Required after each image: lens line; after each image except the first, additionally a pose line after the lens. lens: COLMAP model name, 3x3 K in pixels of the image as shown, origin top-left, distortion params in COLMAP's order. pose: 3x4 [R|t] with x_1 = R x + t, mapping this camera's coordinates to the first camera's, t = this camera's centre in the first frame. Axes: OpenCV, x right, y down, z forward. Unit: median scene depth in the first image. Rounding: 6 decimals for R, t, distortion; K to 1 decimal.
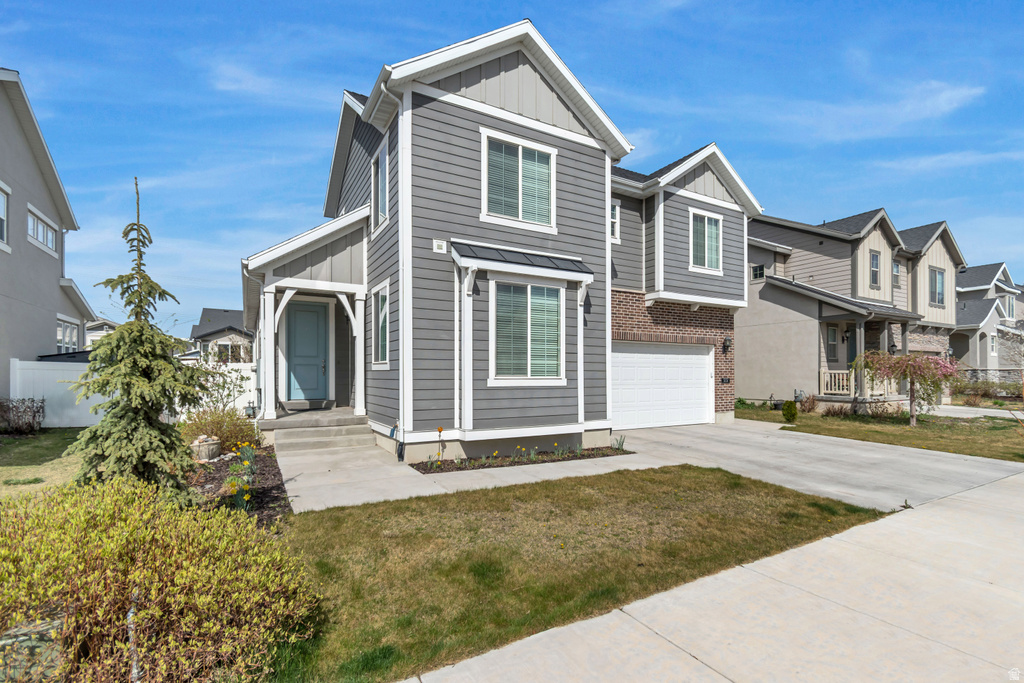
lens RADIAL K [[460.3, 0, 506.8], [0, 460.3, 370.2], [0, 0, 1]] dist [0.004003, 0.000254]
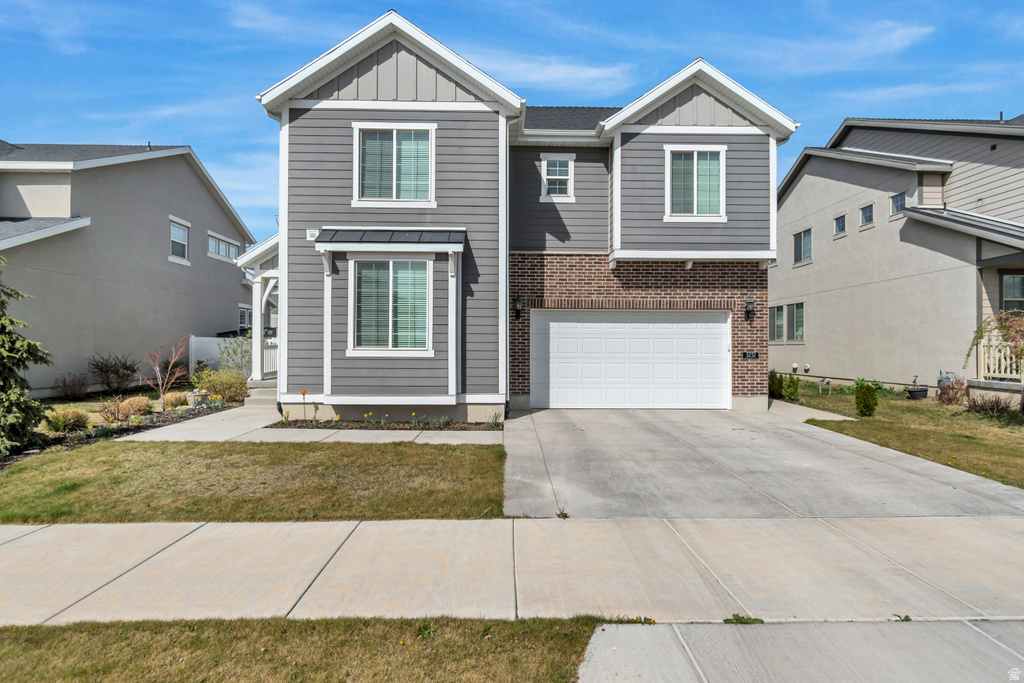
lens RADIAL K [[473.8, 0, 515.9], [0, 473.8, 341.9], [0, 0, 1]] dist [0.000007, -0.000450]
pose [[0.881632, -0.002350, -0.471931, 0.765212], [0.000569, 0.999992, -0.003916, 0.004418], [0.471936, 0.003184, 0.881627, 0.170147]]
